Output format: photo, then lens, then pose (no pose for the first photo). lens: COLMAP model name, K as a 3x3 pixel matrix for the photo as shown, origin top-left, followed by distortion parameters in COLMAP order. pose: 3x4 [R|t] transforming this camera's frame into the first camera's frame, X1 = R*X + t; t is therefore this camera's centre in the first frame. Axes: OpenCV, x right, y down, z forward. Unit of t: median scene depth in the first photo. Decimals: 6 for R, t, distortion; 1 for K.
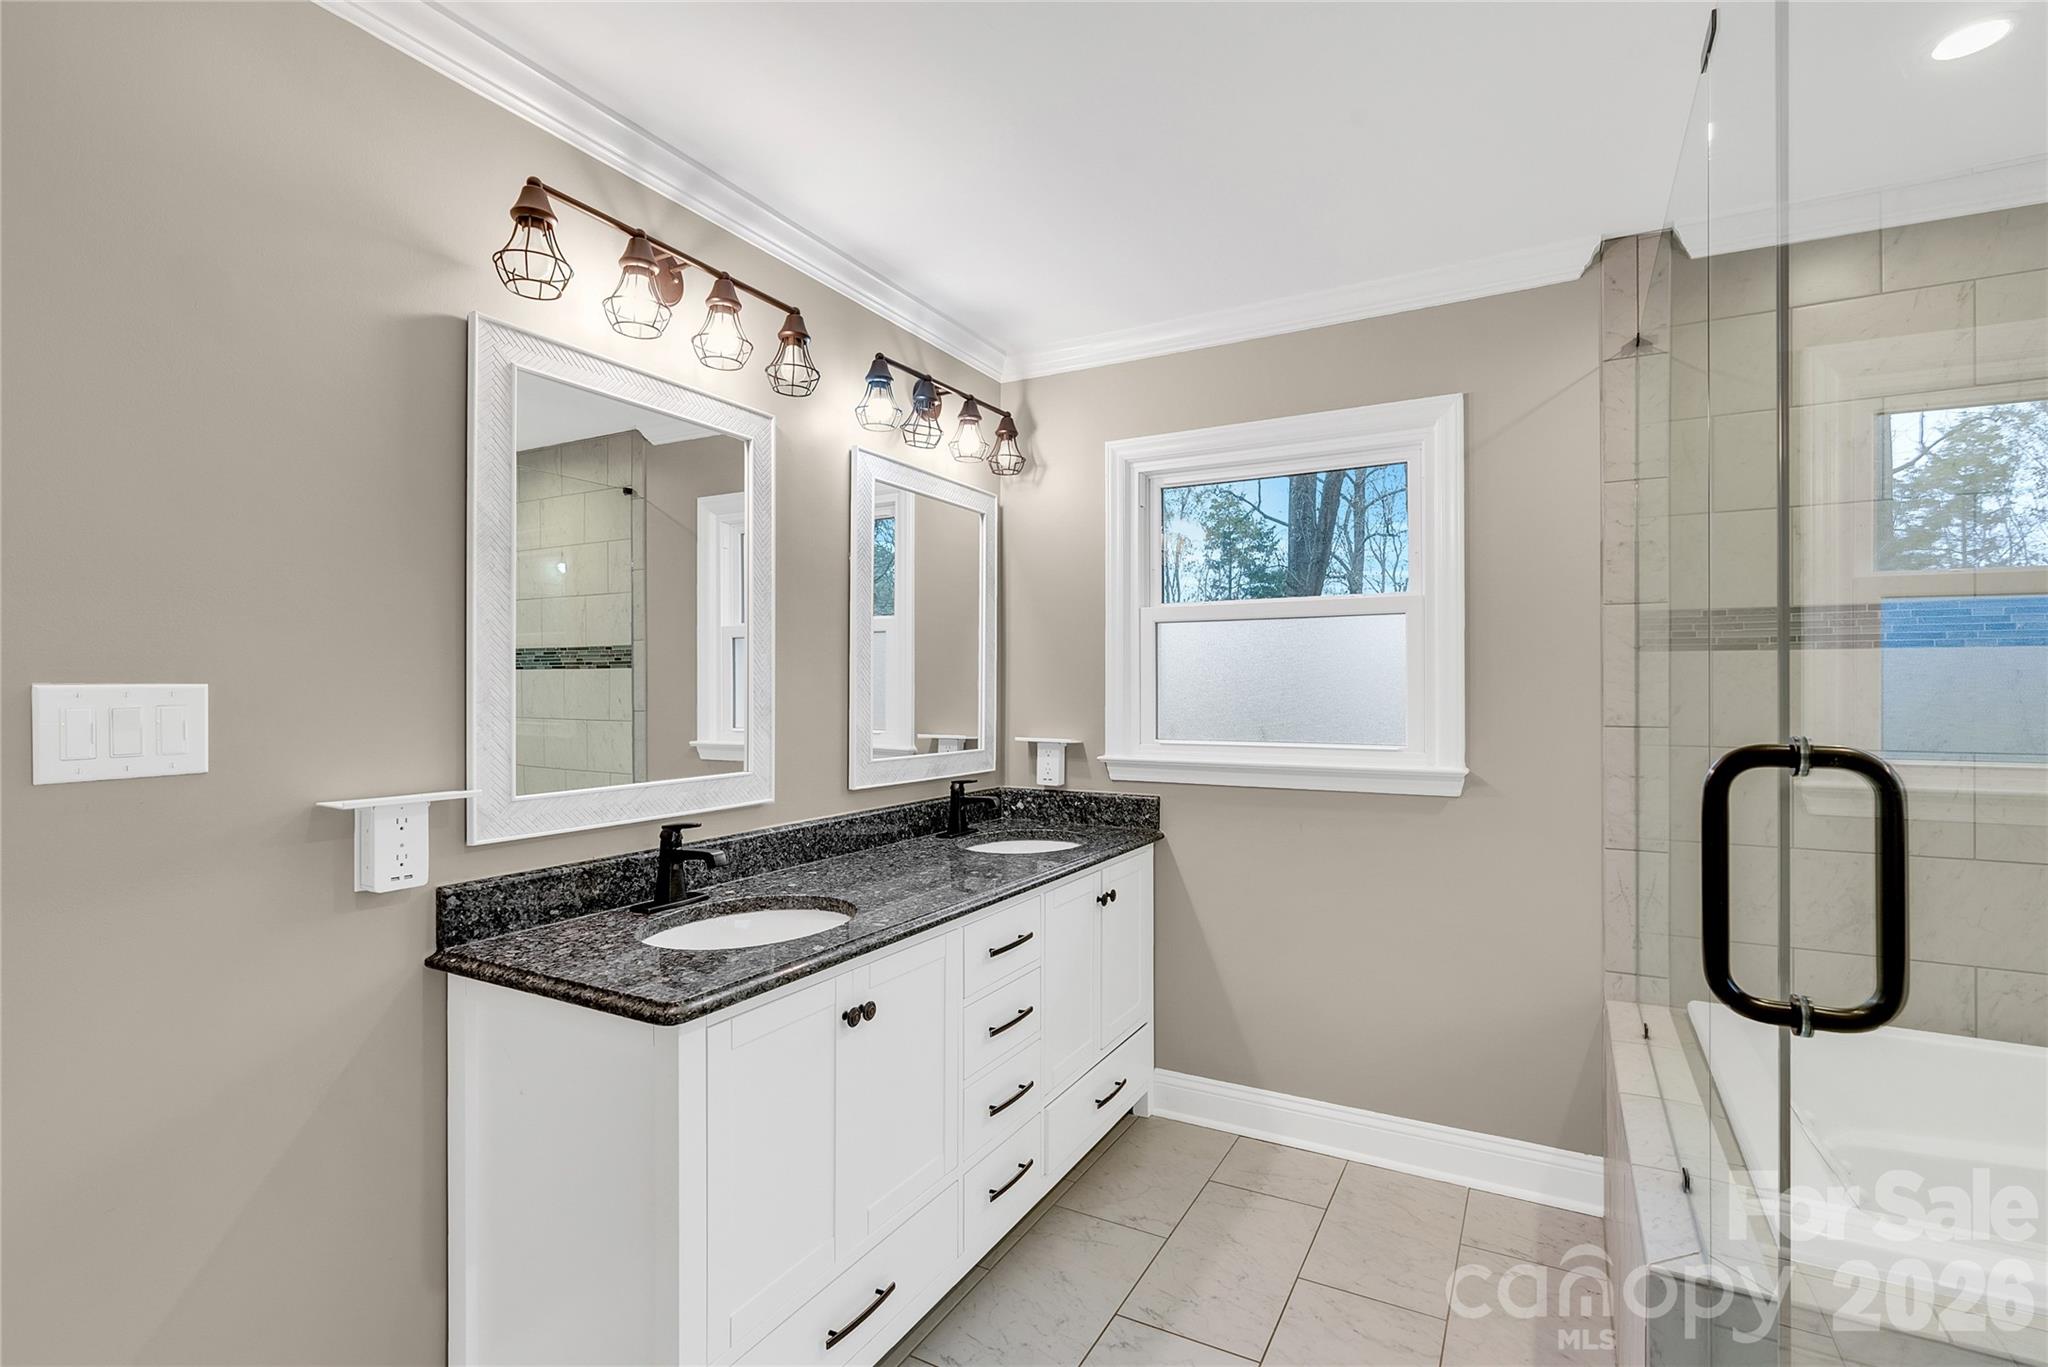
lens RADIAL K [[957.4, 0, 1018.9], [0, 957.4, 689.1], [0, 0, 1]] dist [-0.027460, 0.000248]
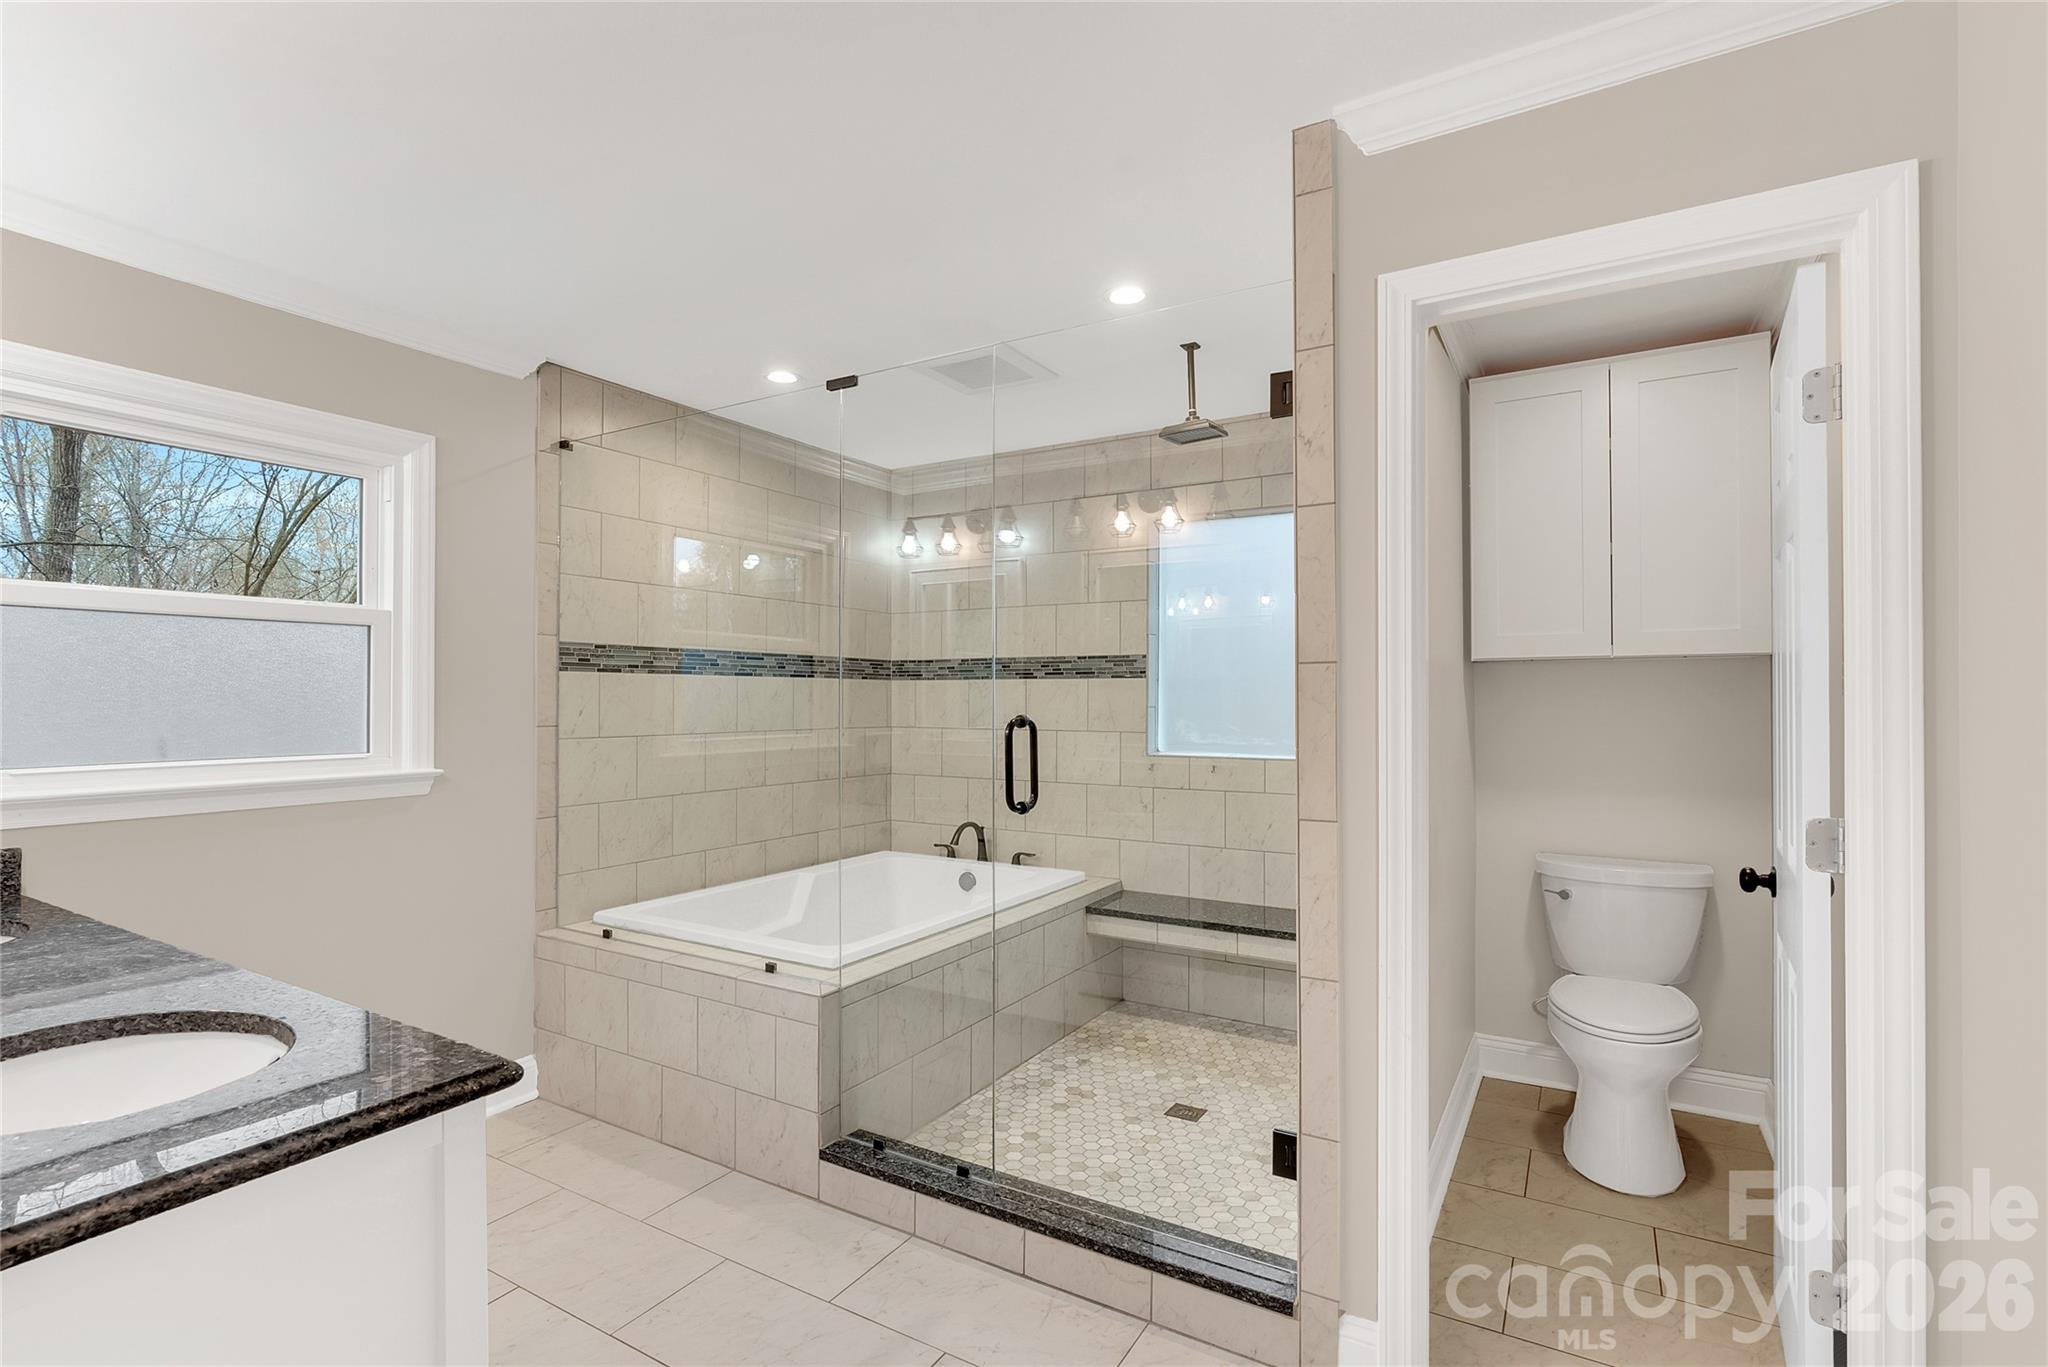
lens RADIAL K [[957.4, 0, 1018.9], [0, 957.4, 689.1], [0, 0, 1]] dist [-0.027460, 0.000248]
pose [[0.038418, 0.012033, 0.999189, -0.687652], [0.001252, 0.999926, -0.012090, 0.003551], [-0.999261, 0.001715, 0.038400, 0.282701]]
